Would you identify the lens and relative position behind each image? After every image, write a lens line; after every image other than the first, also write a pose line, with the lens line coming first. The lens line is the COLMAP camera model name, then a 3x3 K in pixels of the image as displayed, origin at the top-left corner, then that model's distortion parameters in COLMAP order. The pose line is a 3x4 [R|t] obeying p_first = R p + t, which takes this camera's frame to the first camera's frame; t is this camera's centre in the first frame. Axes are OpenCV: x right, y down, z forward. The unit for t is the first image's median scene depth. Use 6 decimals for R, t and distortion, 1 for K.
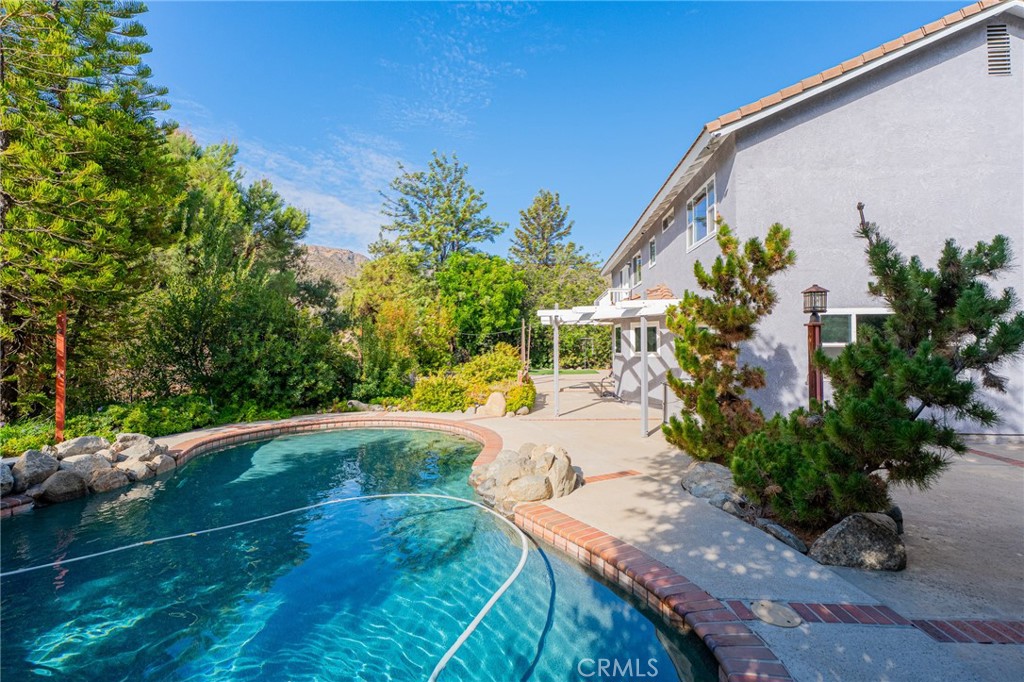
lens RADIAL K [[453.8, 0, 513.2], [0, 453.8, 337.2], [0, 0, 1]] dist [0.003124, 0.000319]
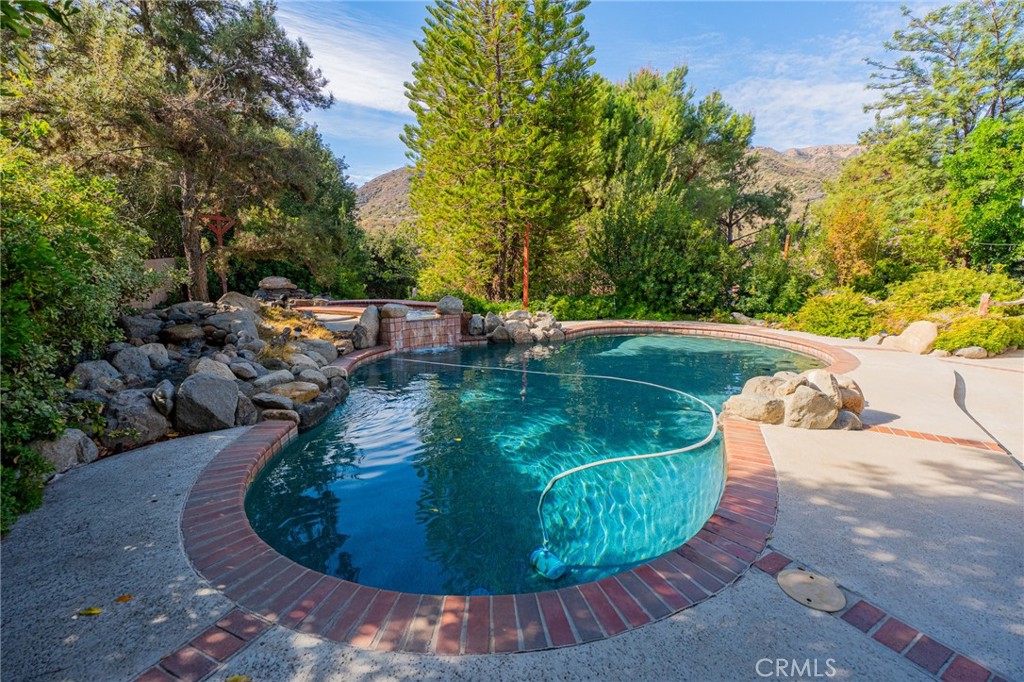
lens RADIAL K [[453.8, 0, 510.7], [0, 453.8, 338.7], [0, 0, 1]] dist [0.003124, 0.000319]
pose [[0.542431, 0.147903, -0.826978, 0.260157], [0.004853, 0.983812, 0.179136, 0.019065], [0.840086, -0.101183, 0.532933, 0.066493]]
